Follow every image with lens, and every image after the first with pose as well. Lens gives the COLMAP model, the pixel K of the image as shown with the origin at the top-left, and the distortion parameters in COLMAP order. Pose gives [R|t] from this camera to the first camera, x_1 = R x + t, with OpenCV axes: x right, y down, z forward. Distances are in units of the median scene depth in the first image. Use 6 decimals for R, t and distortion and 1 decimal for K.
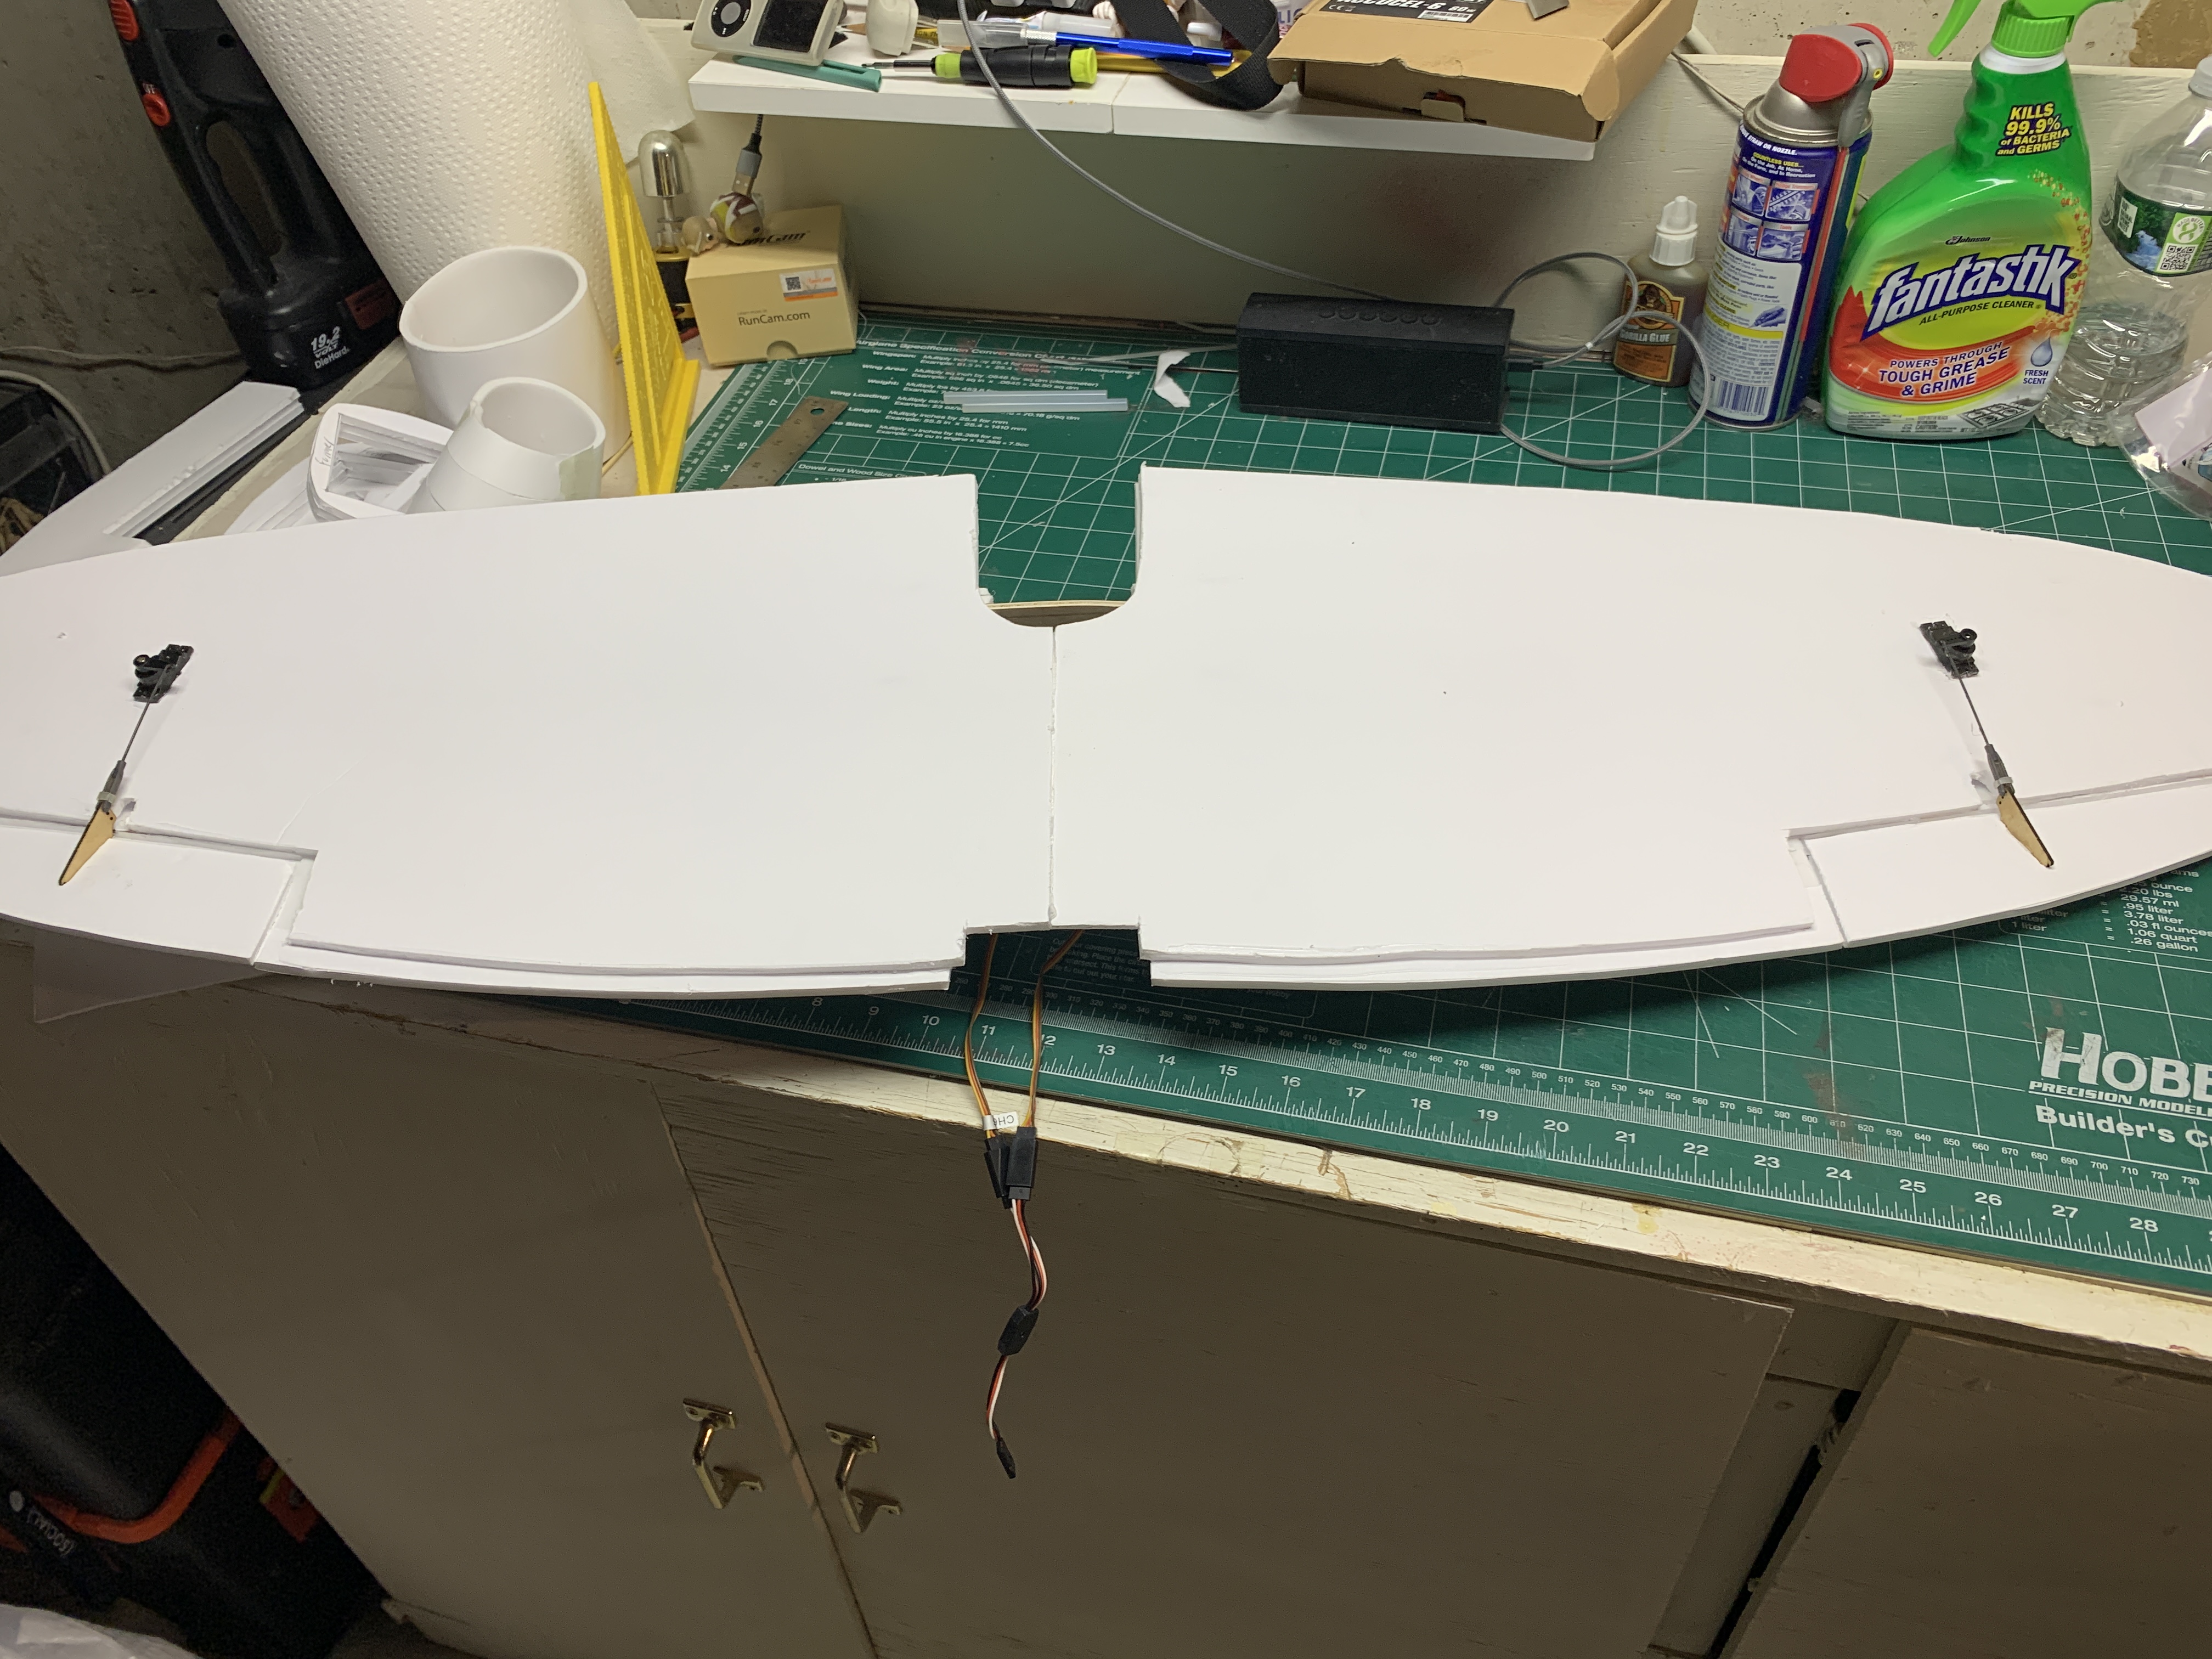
lens RADIAL K [[1724.0, 0, 1098.5], [0, 1724.0, 840.9], [0, 0, 1]] dist [0.016104, -0.035181]
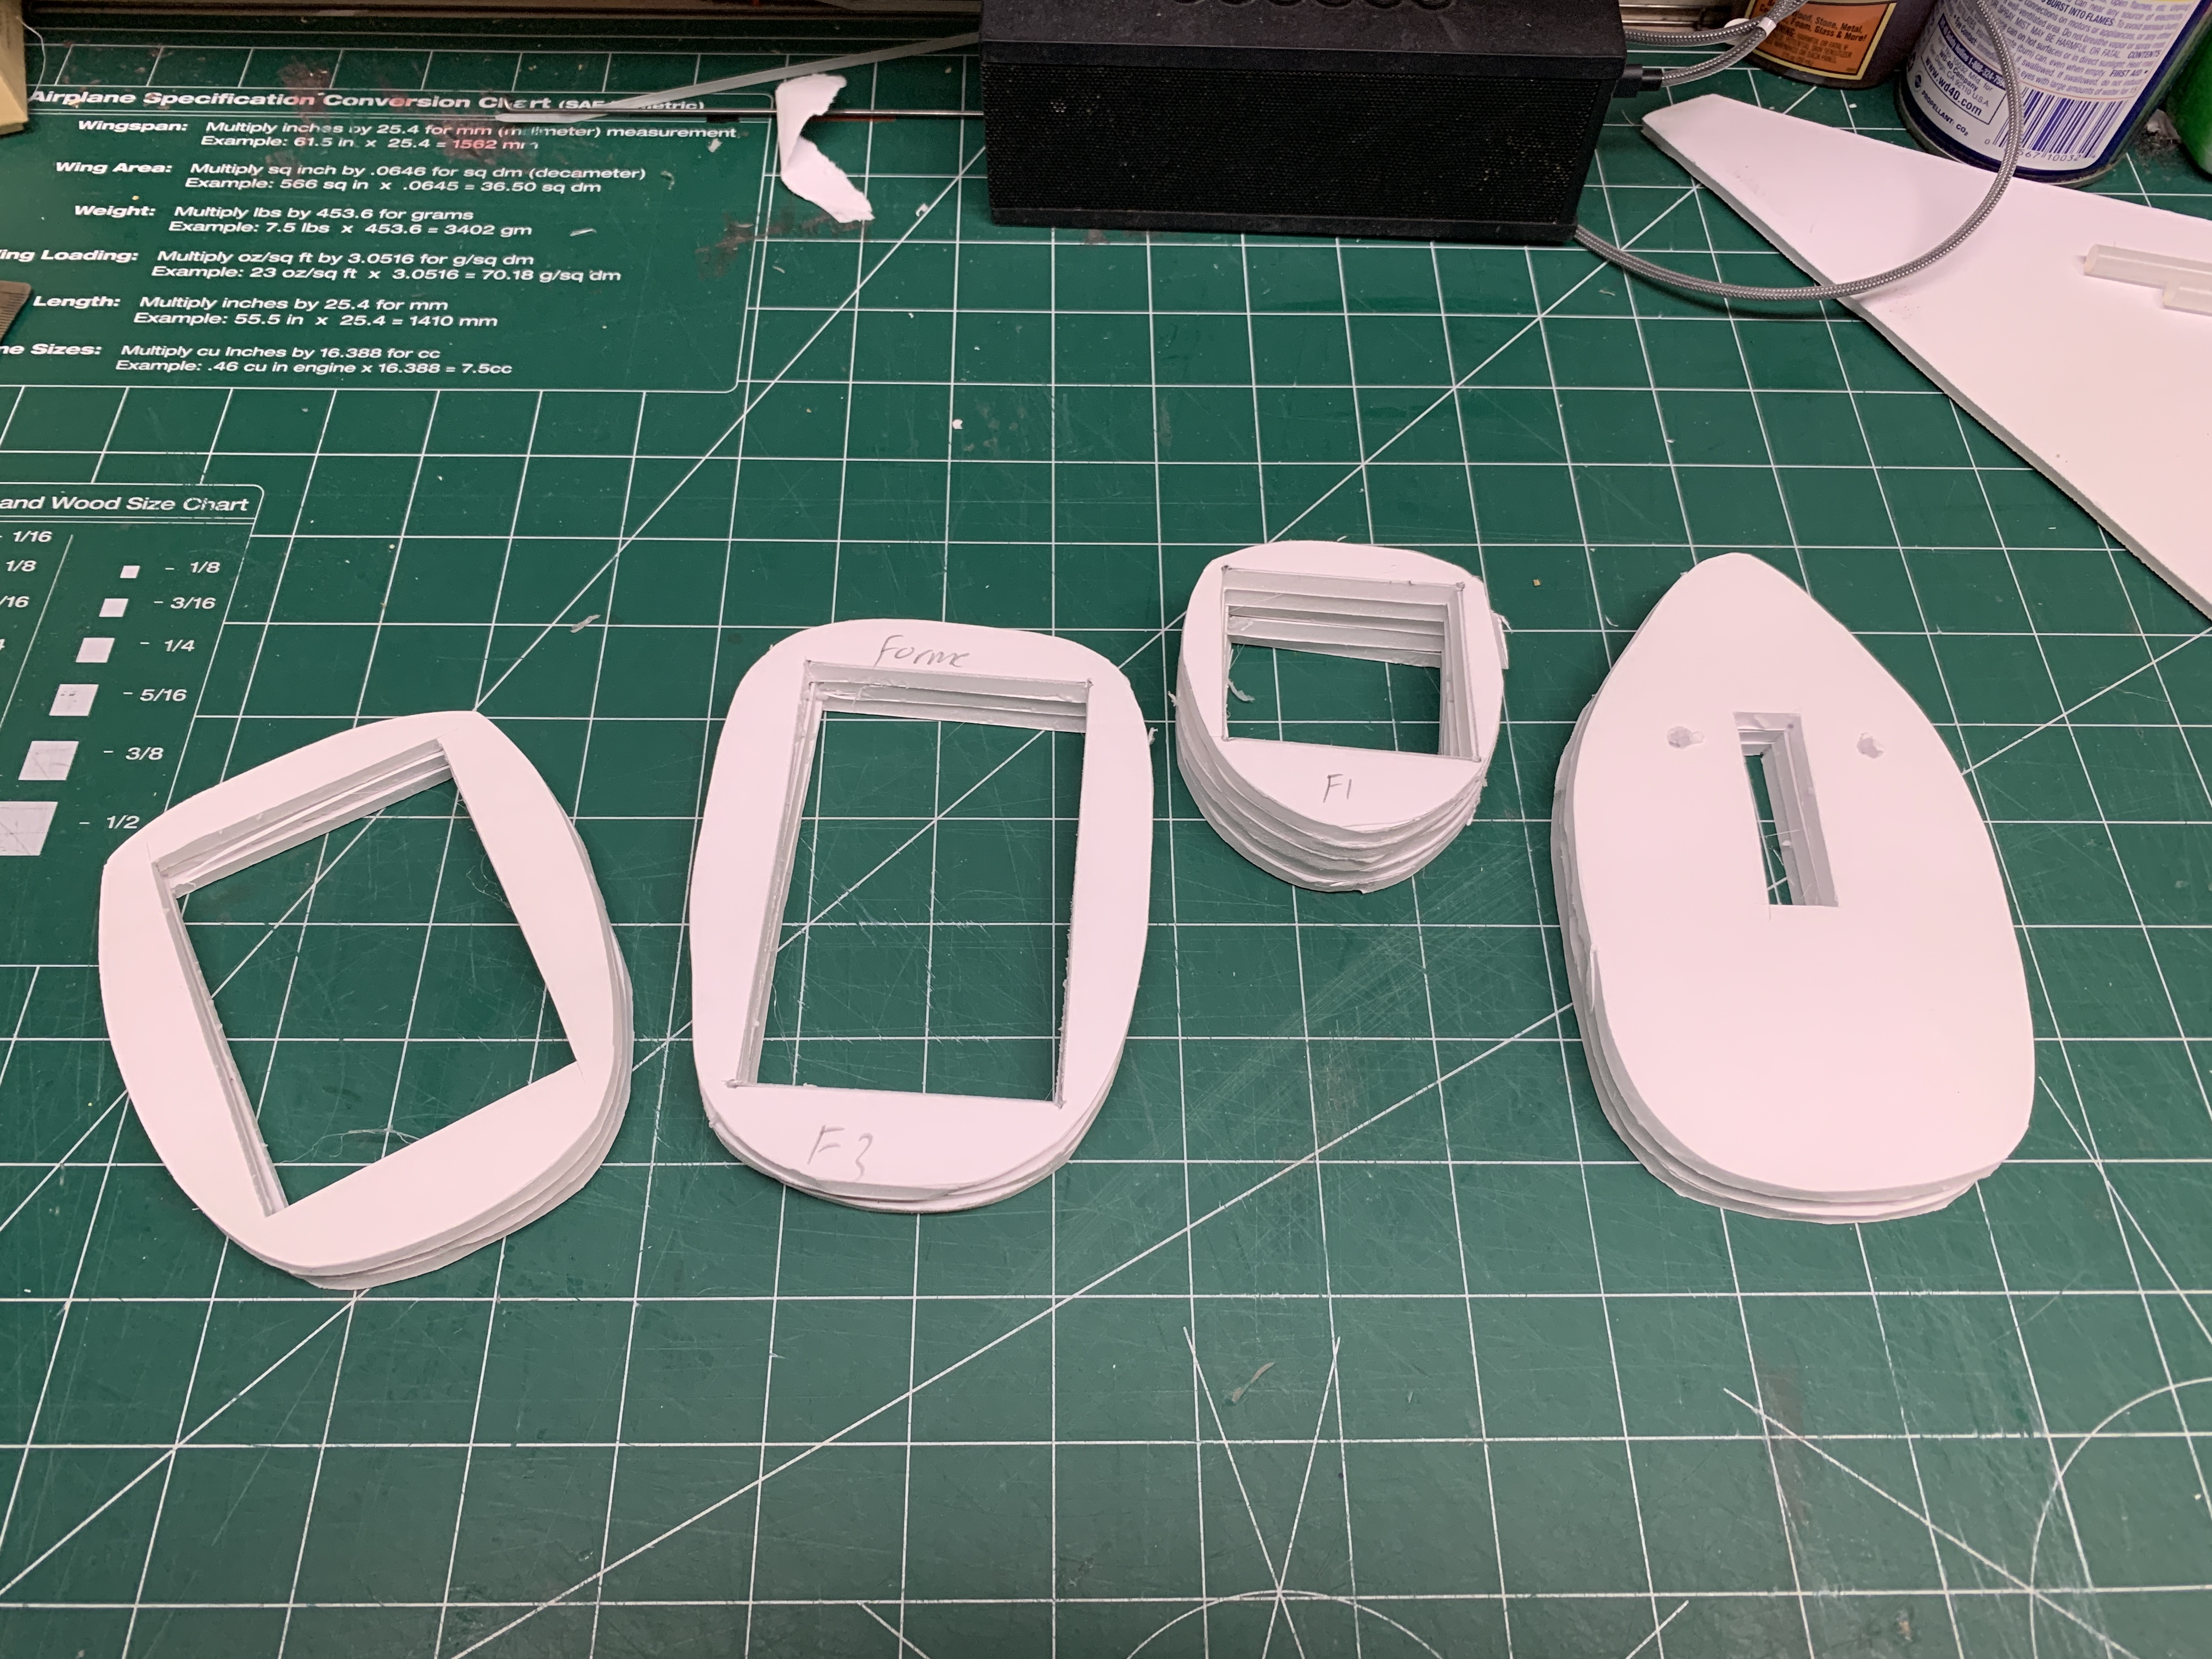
lens RADIAL K [[1724.0, 0, 1113.4], [0, 1724.0, 815.3], [0, 0, 1]] dist [0.016104, -0.035181]
pose [[0.960517, -0.180913, 0.211370, -0.009031], [0.121538, 0.956238, 0.266152, -0.229515], [-0.250270, -0.229954, 0.940471, 0.570915]]
